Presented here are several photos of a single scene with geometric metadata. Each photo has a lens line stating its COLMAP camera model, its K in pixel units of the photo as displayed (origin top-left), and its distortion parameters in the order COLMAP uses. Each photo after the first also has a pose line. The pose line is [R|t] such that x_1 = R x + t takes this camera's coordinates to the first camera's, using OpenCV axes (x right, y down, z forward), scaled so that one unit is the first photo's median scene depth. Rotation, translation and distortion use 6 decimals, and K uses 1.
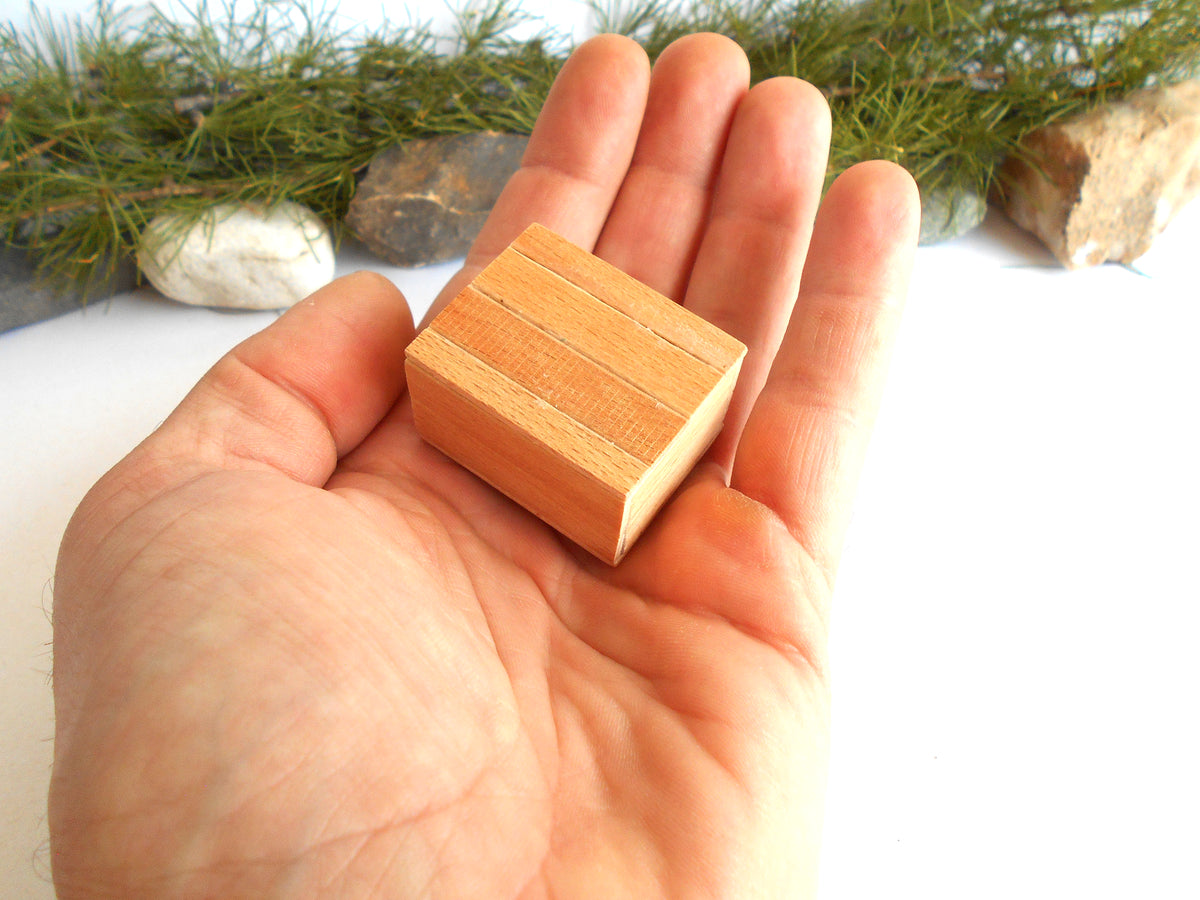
lens RADIAL K [[1042.9, 0, 599.5], [0, 1042.9, 440.3], [0, 0, 1]] dist [-0.014778, 0.021717]
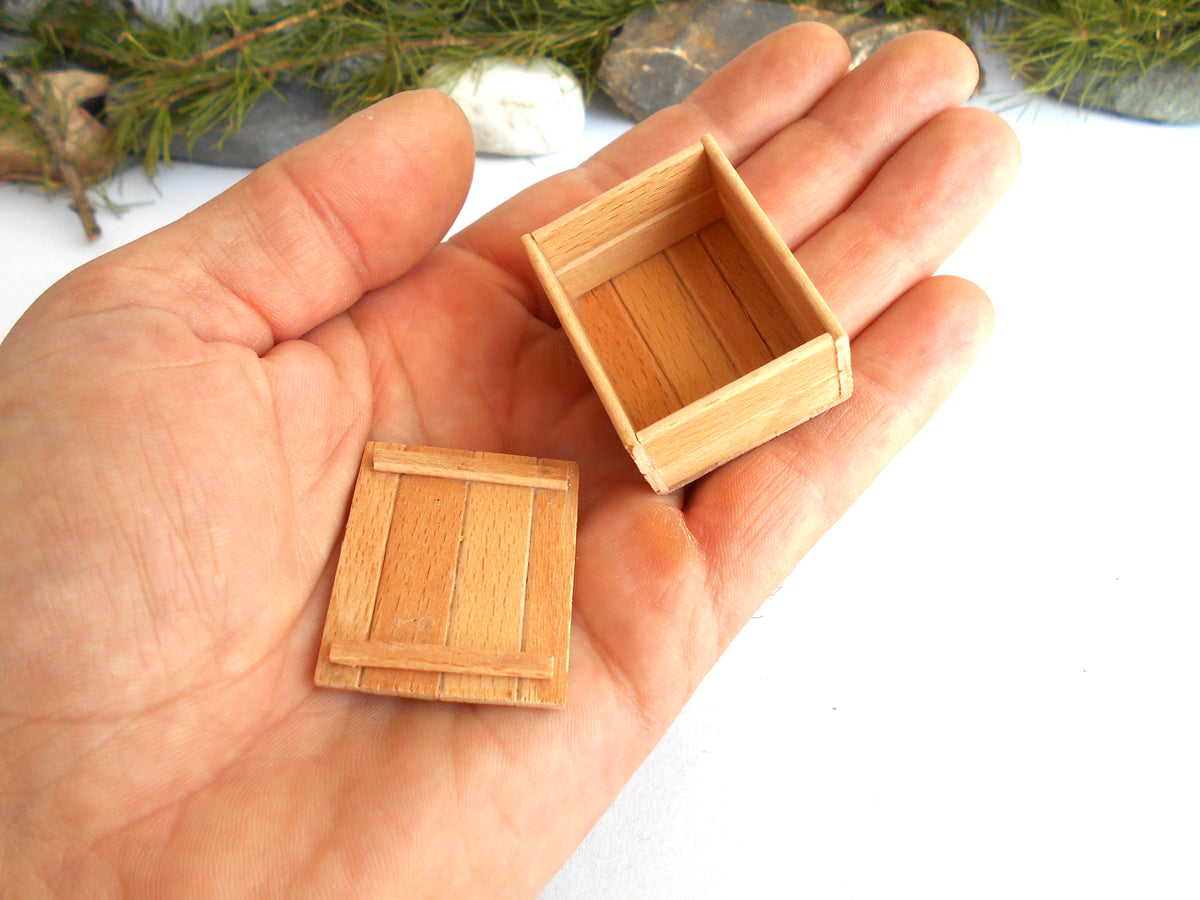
lens RADIAL K [[1042.9, 0, 601.3], [0, 1042.9, 440.3], [0, 0, 1]] dist [-0.014778, 0.021717]
pose [[0.973200, 0.098189, -0.207944, 0.021202], [-0.090384, 0.994810, 0.046731, 0.115771], [0.211453, -0.026684, 0.977024, -0.063186]]
